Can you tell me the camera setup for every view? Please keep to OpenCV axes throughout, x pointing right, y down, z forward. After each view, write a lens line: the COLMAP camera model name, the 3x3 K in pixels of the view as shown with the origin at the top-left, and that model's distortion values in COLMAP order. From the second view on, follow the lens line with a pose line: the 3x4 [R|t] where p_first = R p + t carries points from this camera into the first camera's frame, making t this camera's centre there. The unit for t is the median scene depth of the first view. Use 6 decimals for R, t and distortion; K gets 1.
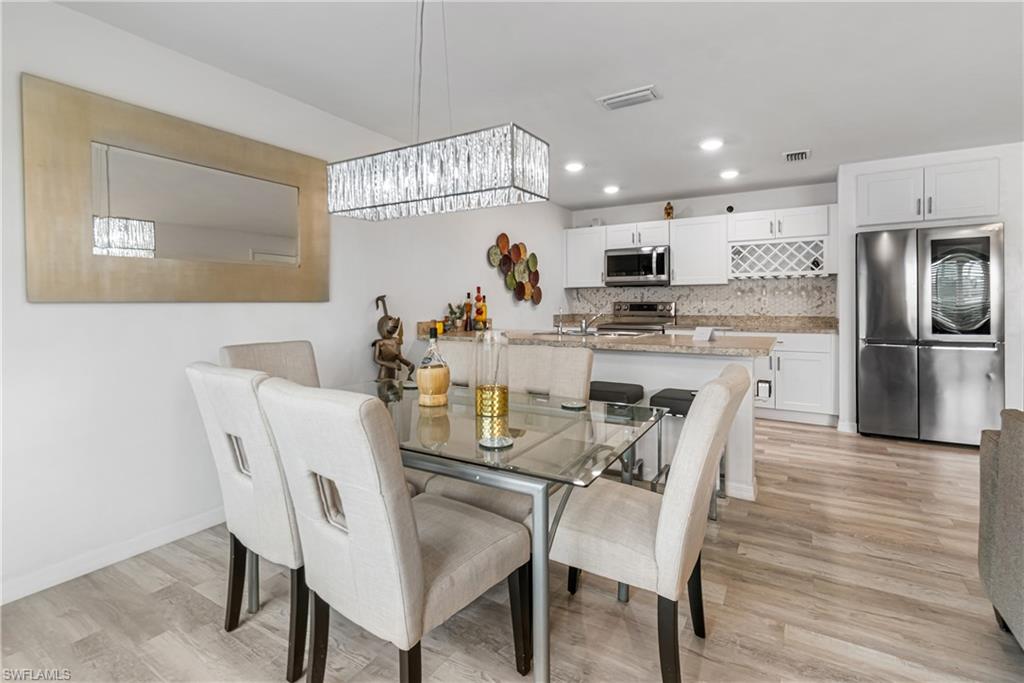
lens RADIAL K [[468.0, 0, 511.0], [0, 468.0, 308.3], [0, 0, 1]] dist [-0.000357, -0.000305]
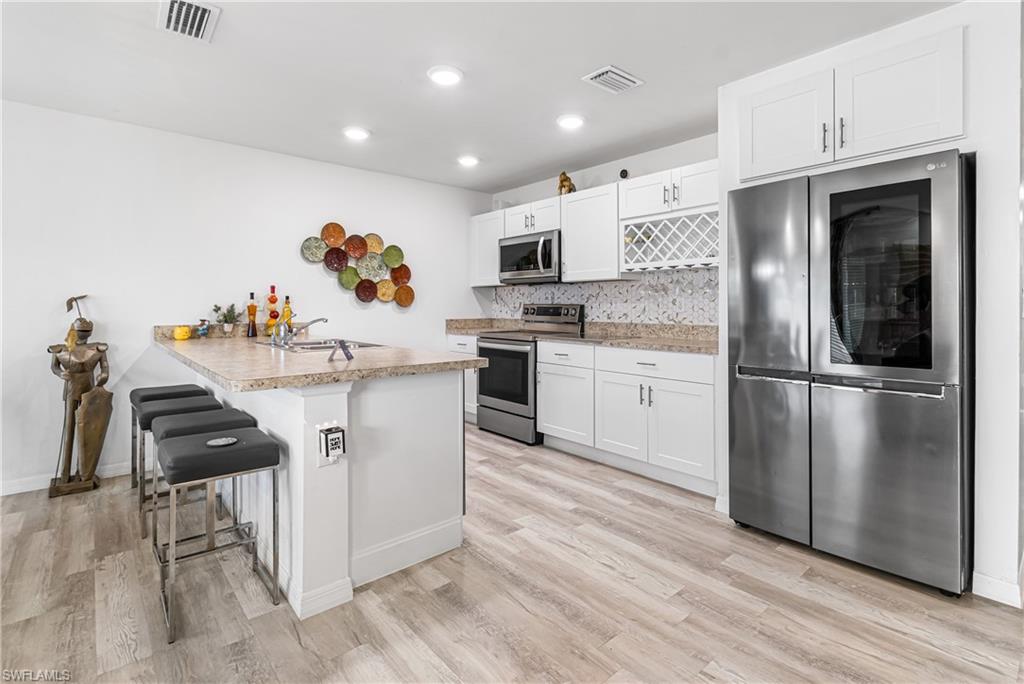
lens RADIAL K [[480.7, 0, 510.5], [0, 480.7, 313.6], [0, 0, 1]] dist [0.001497, -0.000364]
pose [[0.954859, 0.008033, -0.296949, 0.516585], [-0.006543, 0.999961, 0.006011, -0.002836], [0.296986, -0.003797, 0.954874, 0.247710]]
